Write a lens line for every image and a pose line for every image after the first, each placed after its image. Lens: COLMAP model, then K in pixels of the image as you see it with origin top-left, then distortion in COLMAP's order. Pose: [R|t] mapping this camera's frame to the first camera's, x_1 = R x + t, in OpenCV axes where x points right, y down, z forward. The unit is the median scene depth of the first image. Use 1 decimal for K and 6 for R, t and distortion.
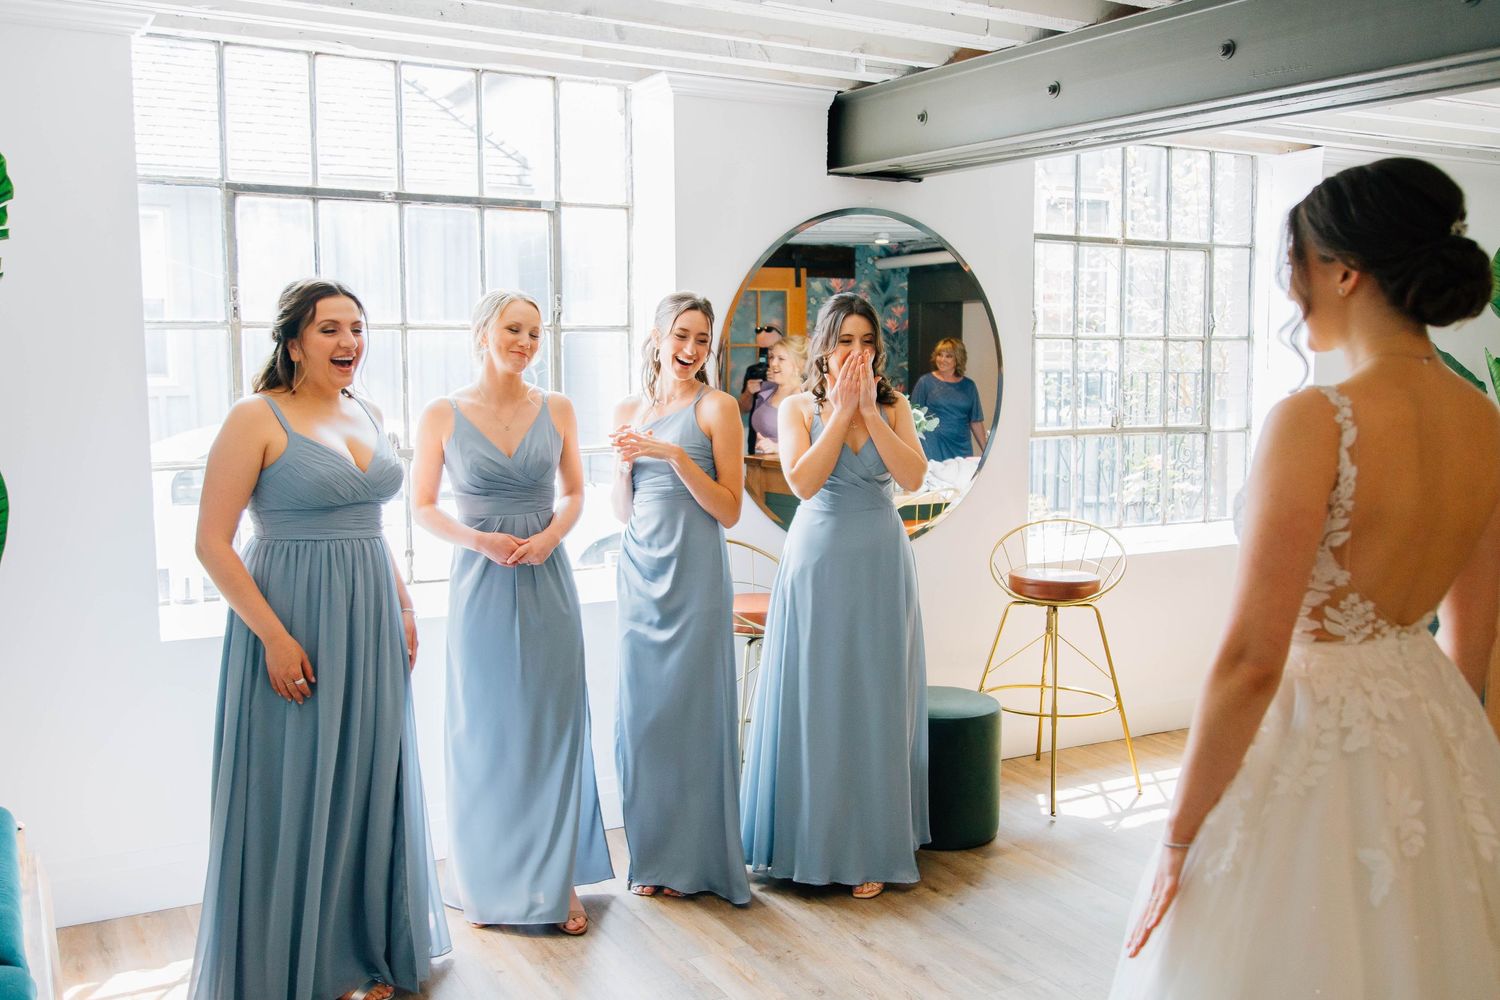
lens RADIAL K [[1373.6, 0, 755.5], [0, 1373.6, 501.7], [0, 0, 1]] dist [-0.002084, -0.001340]
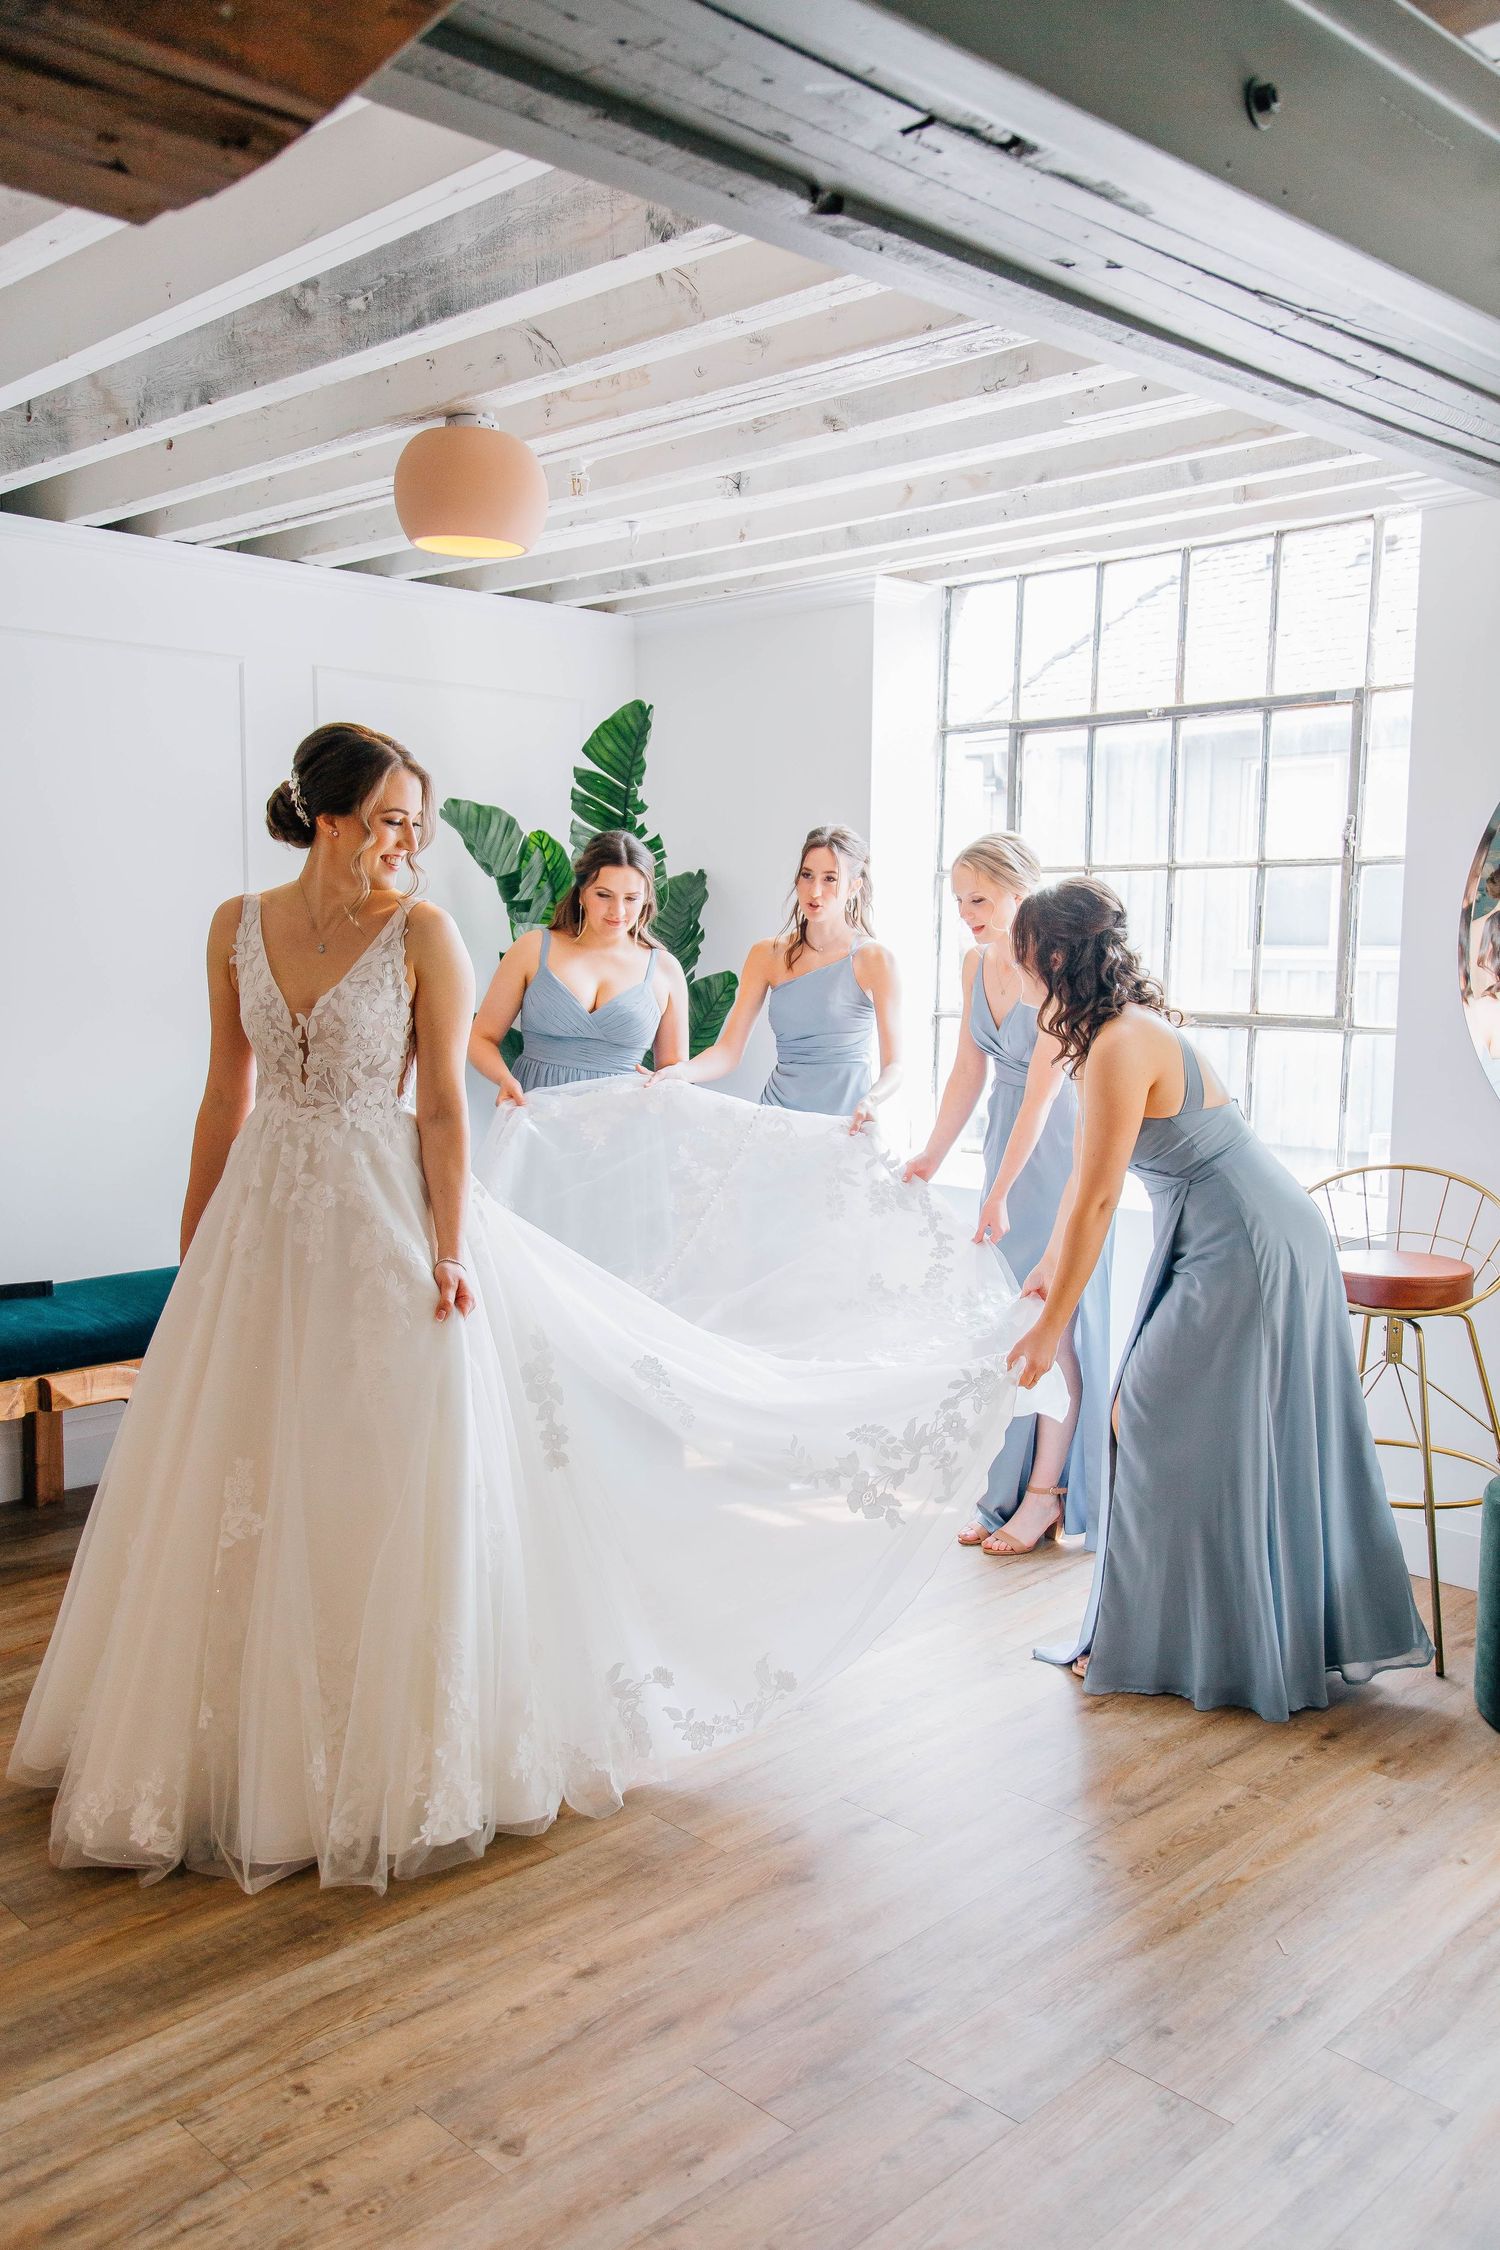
lens RADIAL K [[1830.2, 0, 755.2], [0, 1830.2, 1152.5], [0, 0, 1]] dist [0.006330, 0.001245]
pose [[0.269667, 0.114980, -0.956065, 0.793638], [-0.103815, 0.990531, 0.089843, -0.029149], [0.957341, 0.075026, 0.279050, 0.471040]]
